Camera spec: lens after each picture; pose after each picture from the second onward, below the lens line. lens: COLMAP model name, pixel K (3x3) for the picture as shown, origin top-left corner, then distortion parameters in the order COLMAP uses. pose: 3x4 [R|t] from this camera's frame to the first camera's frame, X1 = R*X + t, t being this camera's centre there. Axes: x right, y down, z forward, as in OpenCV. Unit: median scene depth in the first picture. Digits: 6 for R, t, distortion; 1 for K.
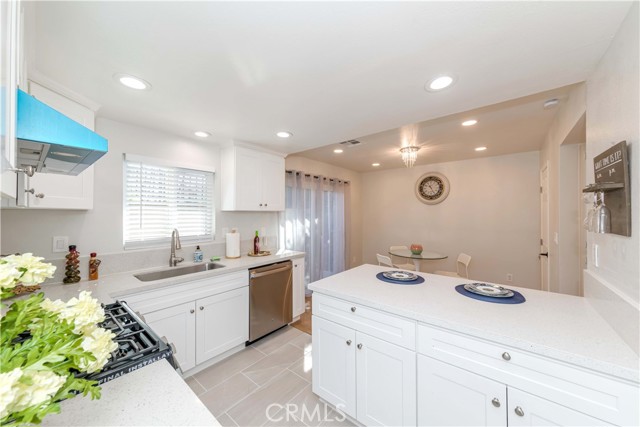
lens RADIAL K [[226.1, 0, 319.4], [0, 226.1, 212.0], [0, 0, 1]] dist [0.000788, 0.000066]
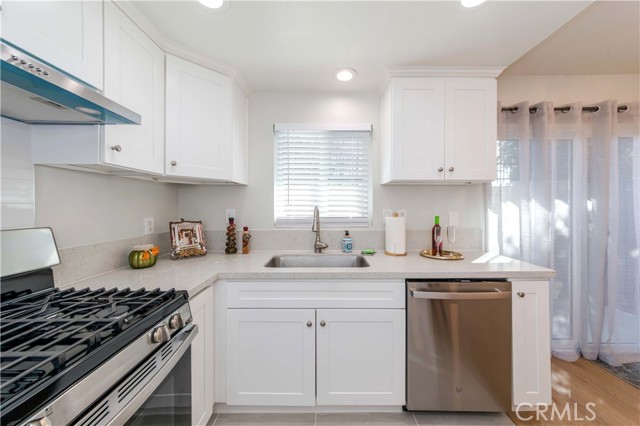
lens RADIAL K [[223.2, 0, 321.2], [0, 223.2, 205.5], [0, 0, 1]] dist [0.000885, 0.000253]
pose [[0.636904, 0.004321, -0.770931, -0.015740], [0.003316, 0.999960, 0.008344, 0.049618], [0.770936, -0.007871, 0.636864, 0.390370]]
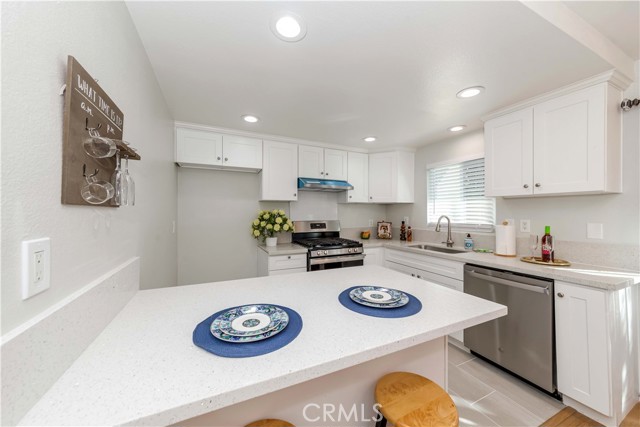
lens RADIAL K [[226.1, 0, 319.4], [0, 226.1, 212.0], [0, 0, 1]] dist [0.000788, 0.000066]
pose [[-0.425392, -0.002032, -0.905007, 0.587564], [0.005935, 0.999970, -0.005034, 0.043018], [0.904990, -0.007513, -0.425367, 0.694699]]
